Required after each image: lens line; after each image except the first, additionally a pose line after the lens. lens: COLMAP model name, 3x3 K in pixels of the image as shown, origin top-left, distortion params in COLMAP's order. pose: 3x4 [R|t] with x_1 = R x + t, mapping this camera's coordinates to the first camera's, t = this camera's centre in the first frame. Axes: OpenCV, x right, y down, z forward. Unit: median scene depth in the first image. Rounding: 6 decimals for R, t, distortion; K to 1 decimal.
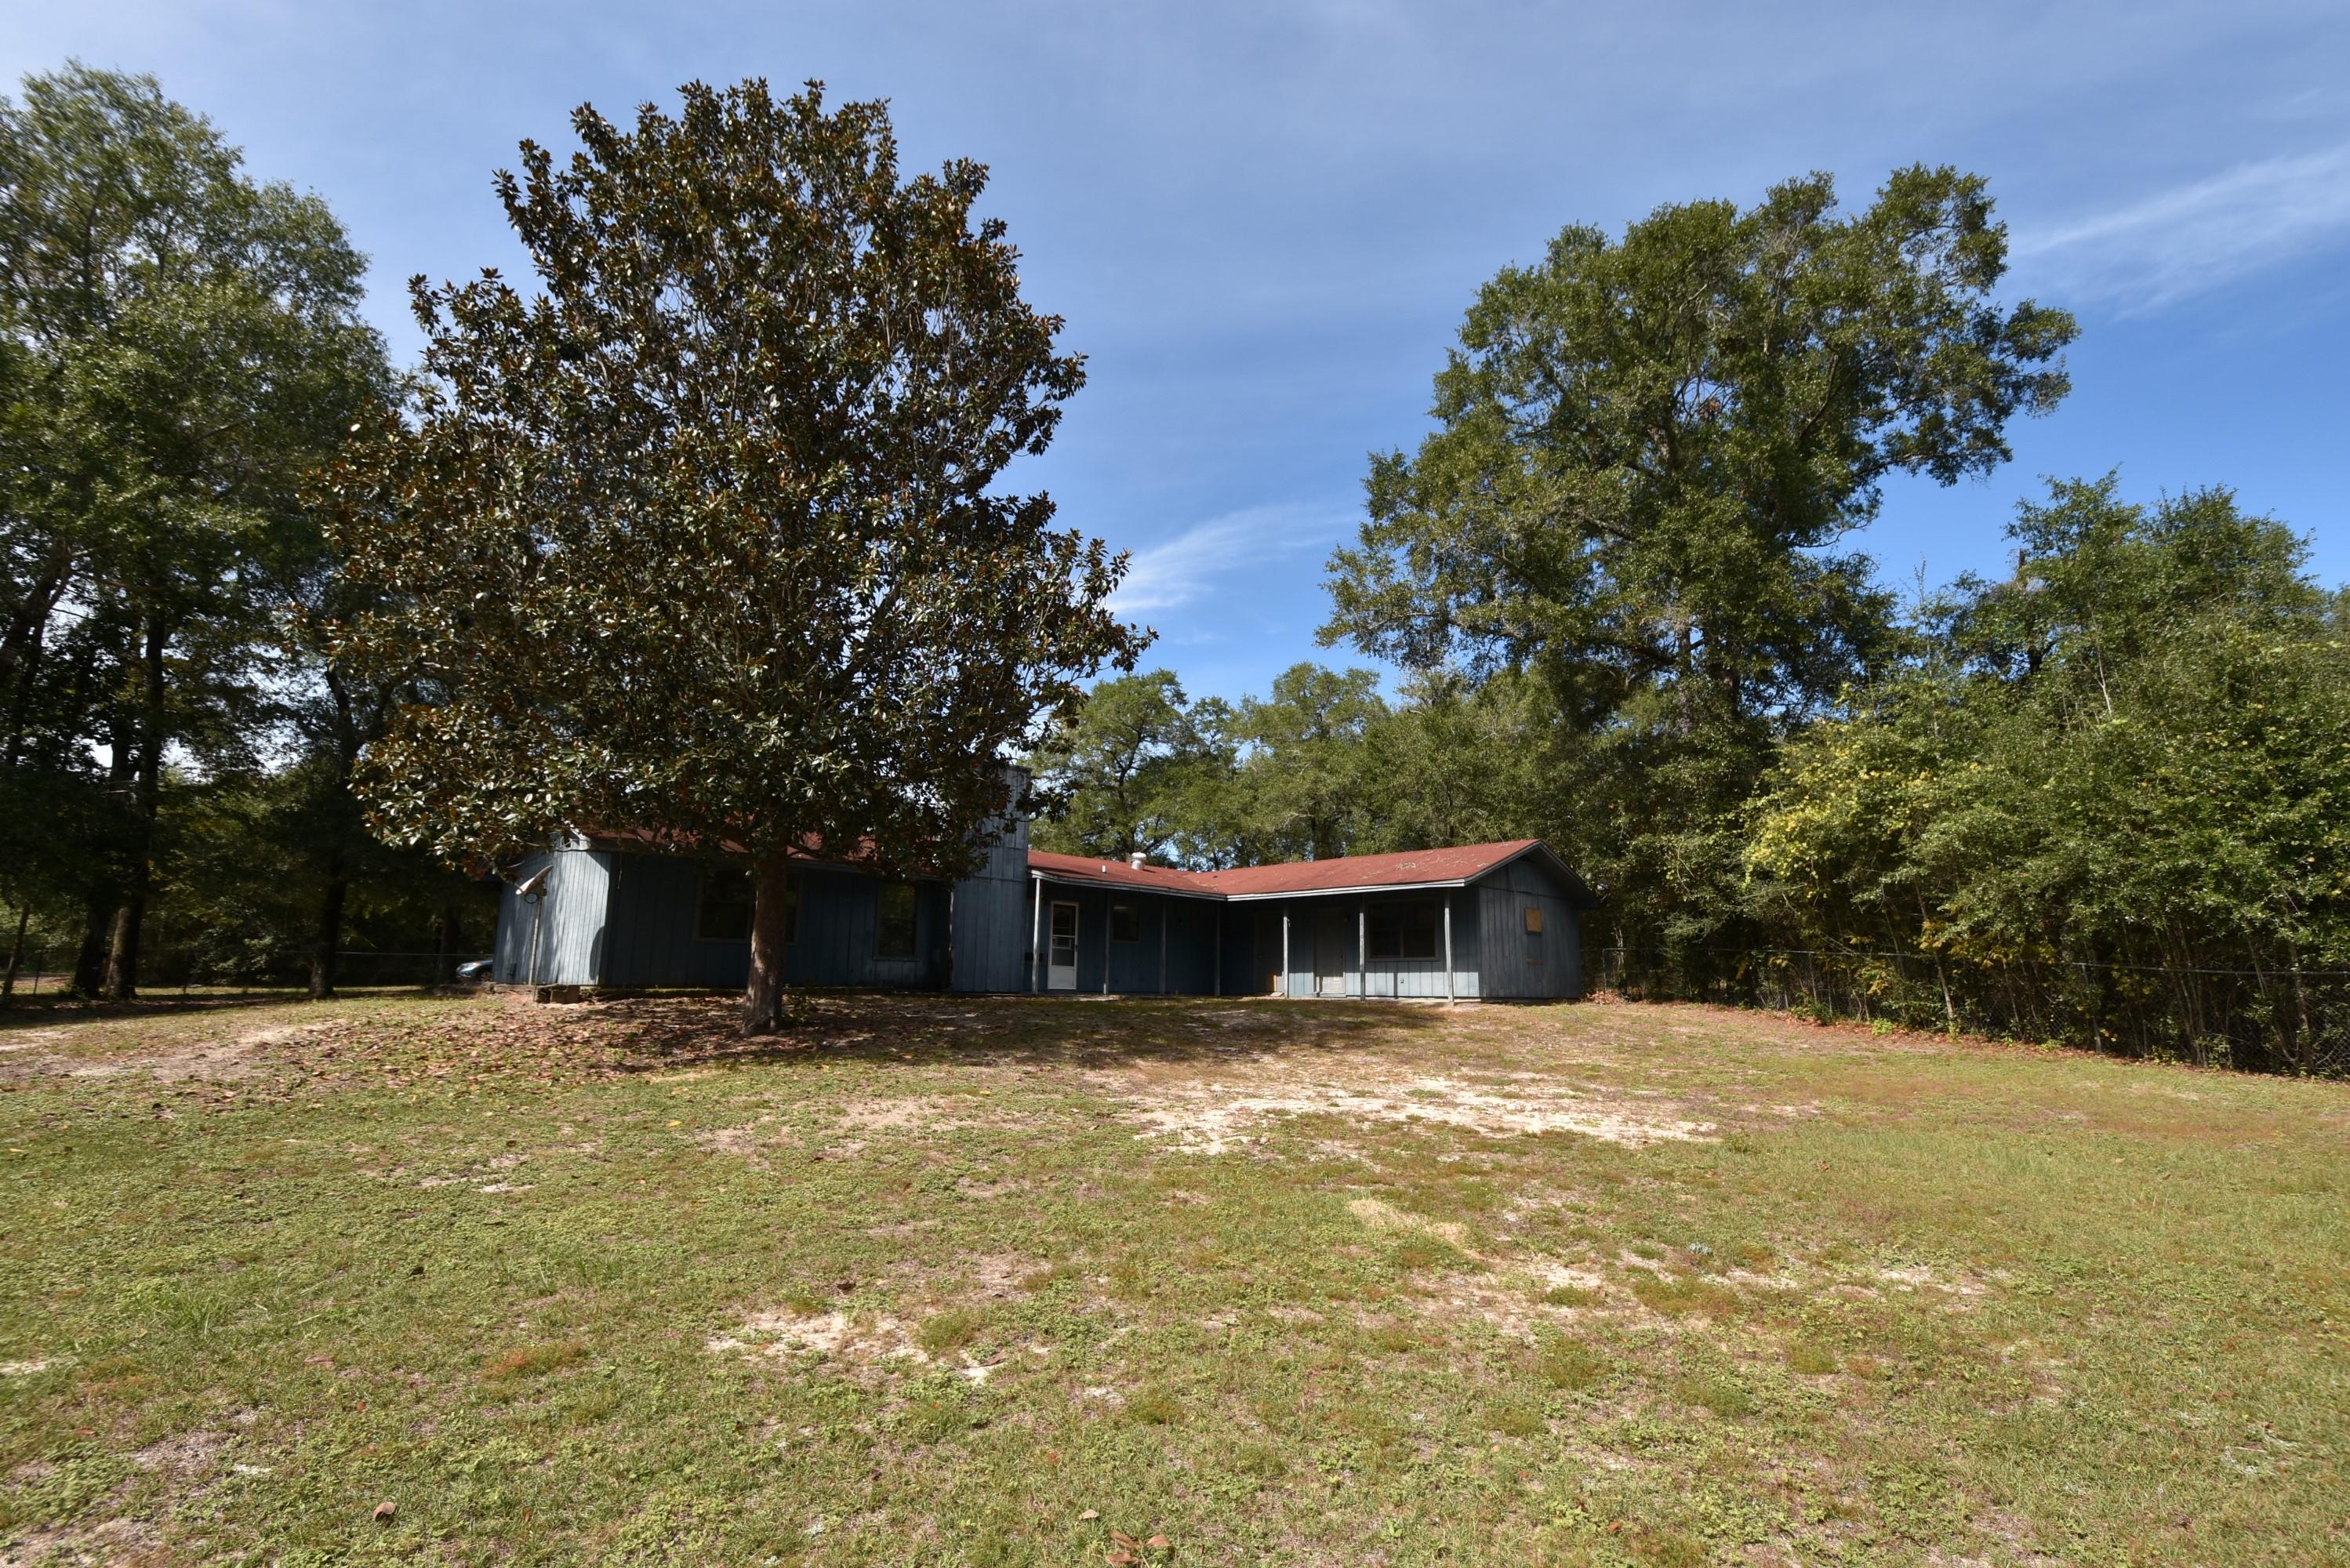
lens RADIAL K [[1025.7, 0, 1194.6], [0, 1025.7, 807.9], [0, 0, 1]] dist [-0.000434, -0.011695]
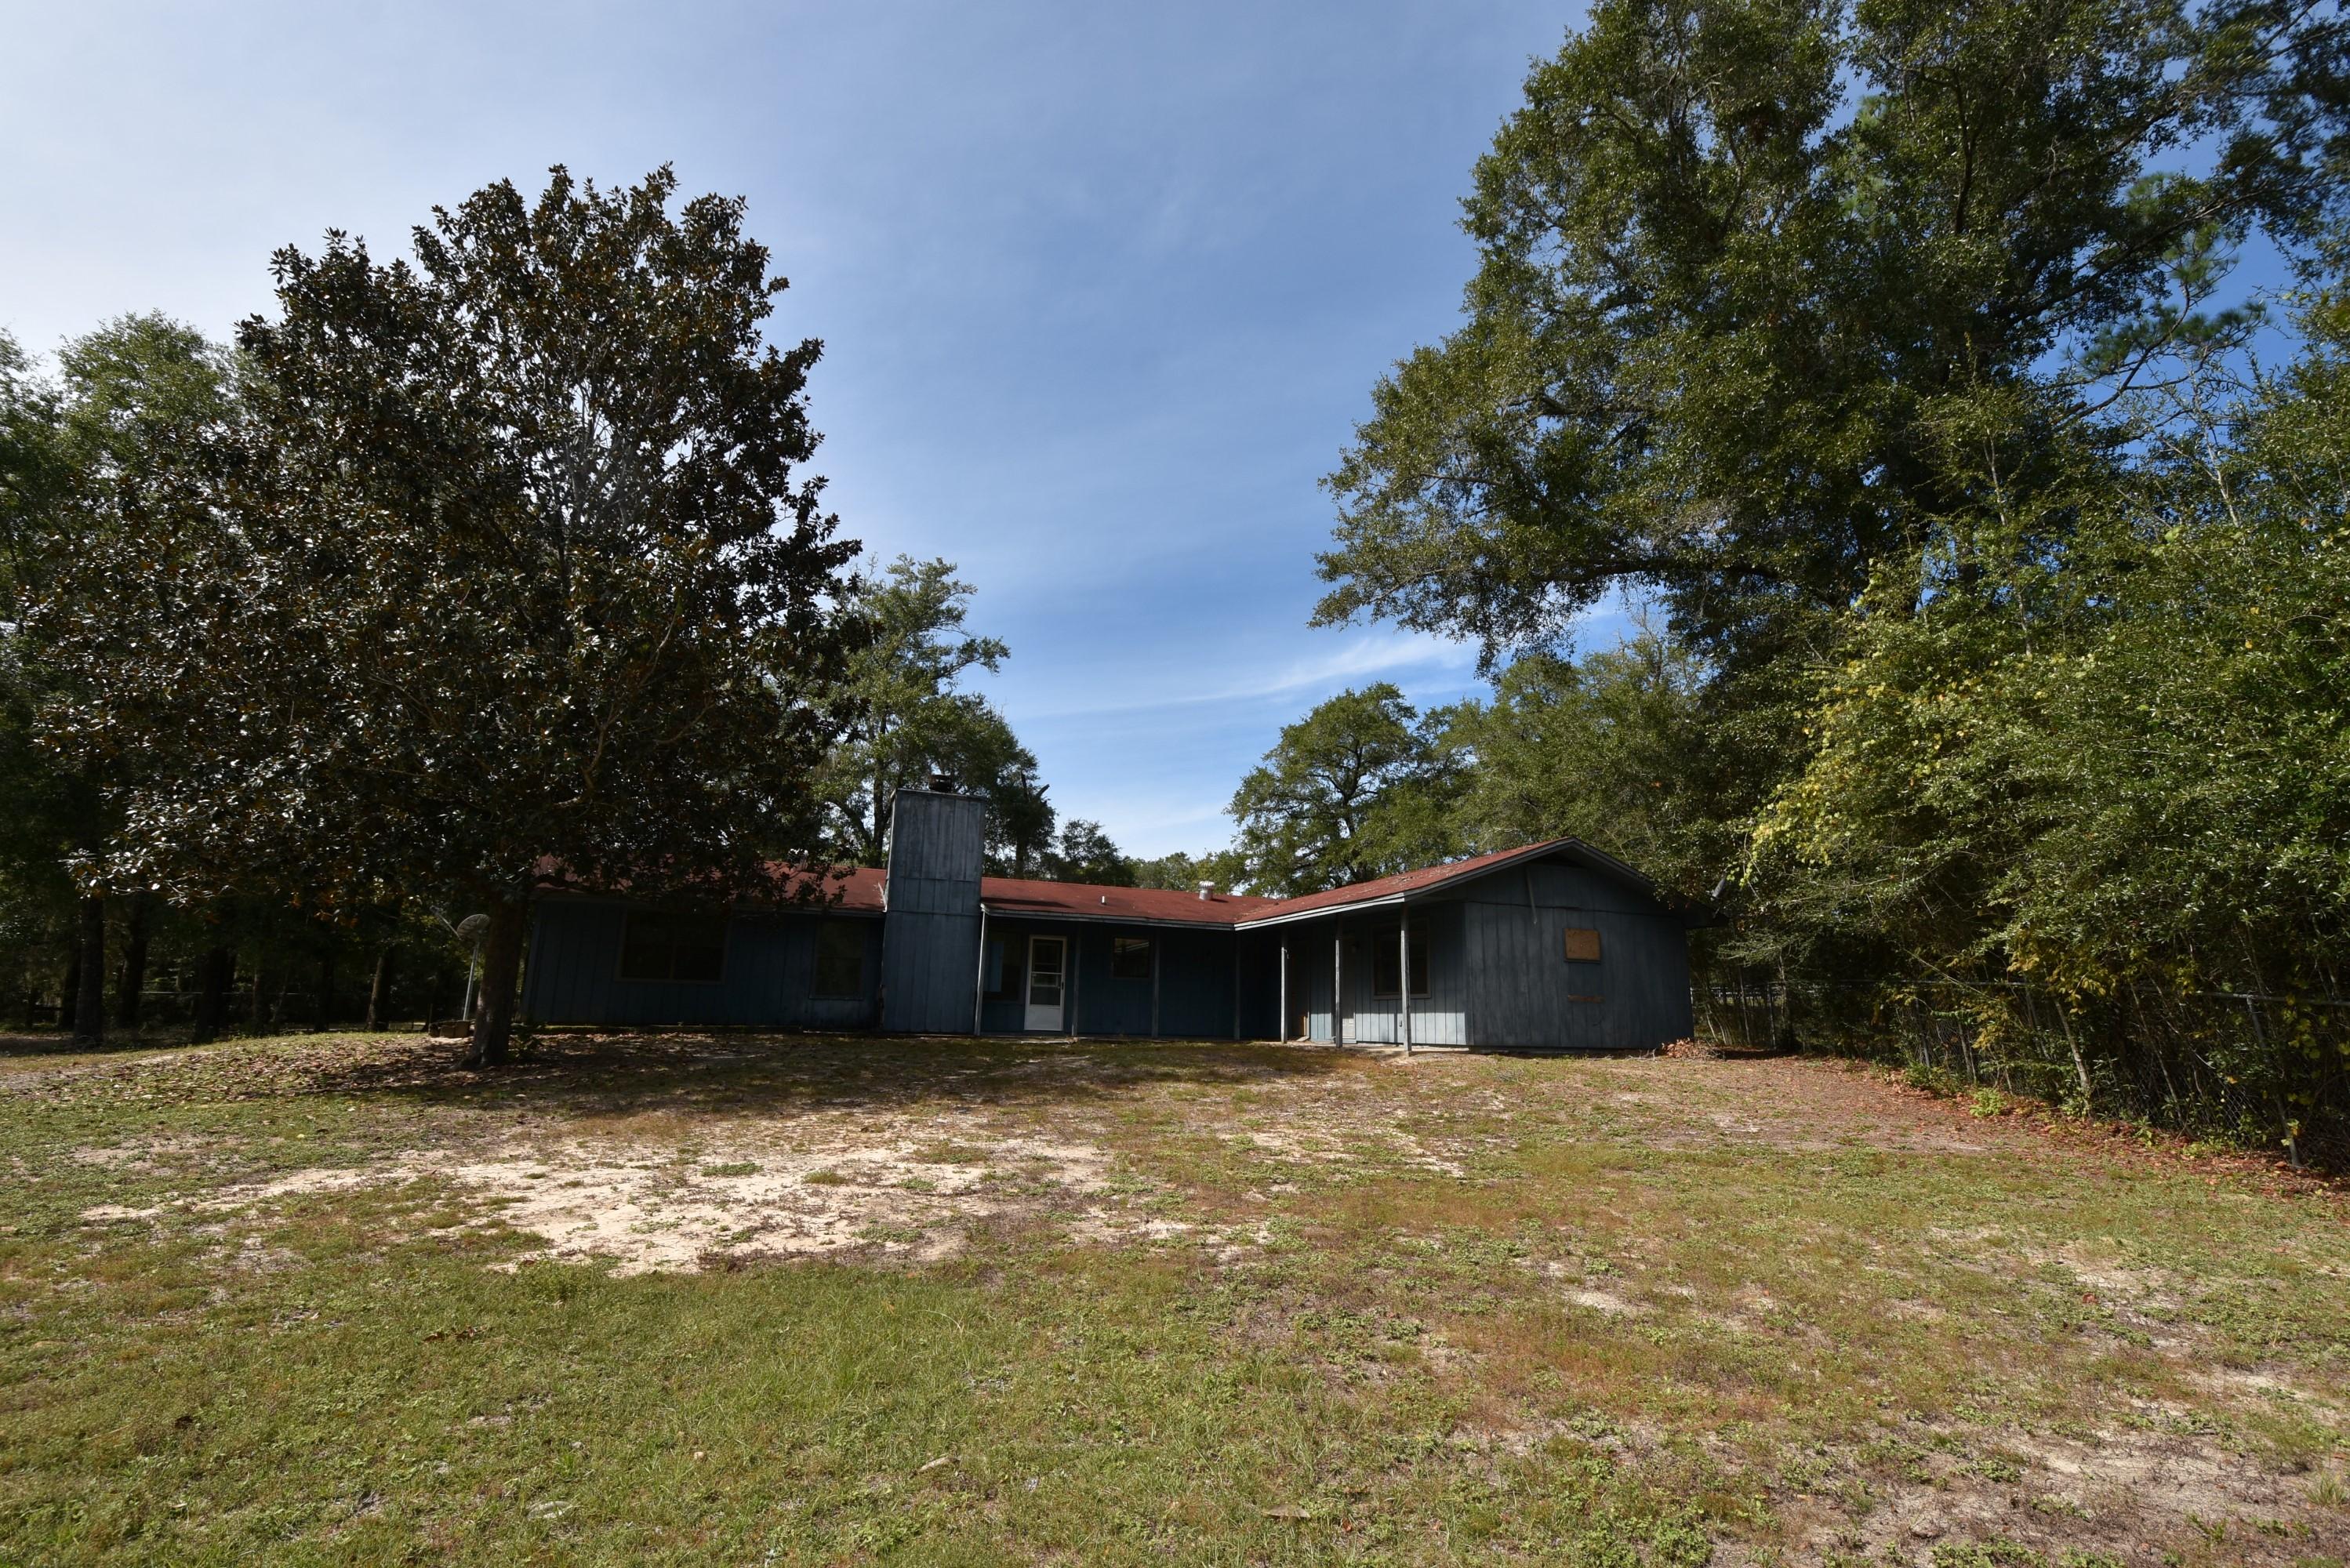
lens RADIAL K [[1025.7, 0, 1177.0], [0, 1025.7, 793.3], [0, 0, 1]] dist [-0.000434, -0.011695]
pose [[0.916720, -0.082200, -0.390983, 0.387994], [0.061692, 0.995993, -0.064751, 0.032543], [0.394739, 0.035238, 0.918117, 0.200705]]
